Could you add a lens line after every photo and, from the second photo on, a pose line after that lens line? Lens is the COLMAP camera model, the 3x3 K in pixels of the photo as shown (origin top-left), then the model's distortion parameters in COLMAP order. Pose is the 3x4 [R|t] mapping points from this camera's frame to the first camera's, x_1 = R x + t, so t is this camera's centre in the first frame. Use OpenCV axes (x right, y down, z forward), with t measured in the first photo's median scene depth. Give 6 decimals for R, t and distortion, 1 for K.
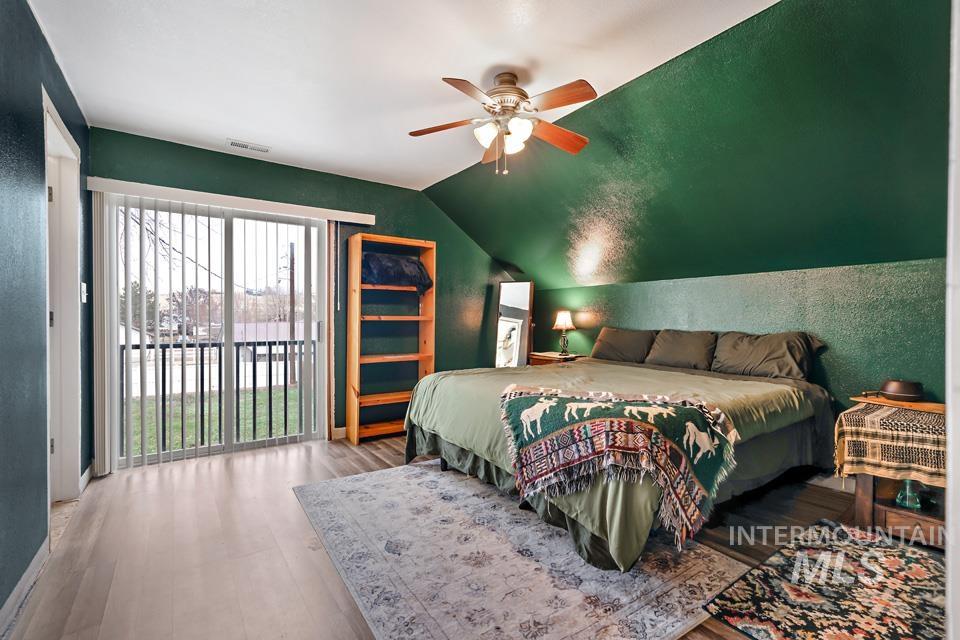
lens RADIAL K [[425.1, 0, 480.0], [0, 425.1, 320.0], [0, 0, 1]] dist [-0.009717, 0.000151]
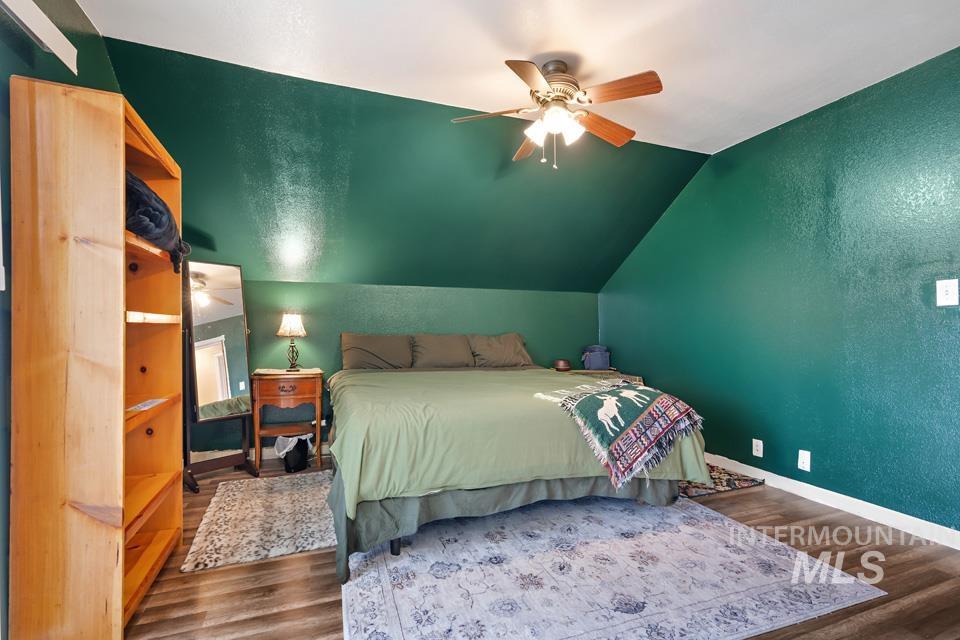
lens RADIAL K [[444.3, 0, 485.8], [0, 444.3, 327.9], [0, 0, 1]] dist [-0.003530, 0.000348]
pose [[0.241391, -0.005859, 0.970410, -1.078027], [-0.002727, 0.999974, 0.006716, 0.001734], [-0.970424, -0.004267, 0.241369, 1.058271]]
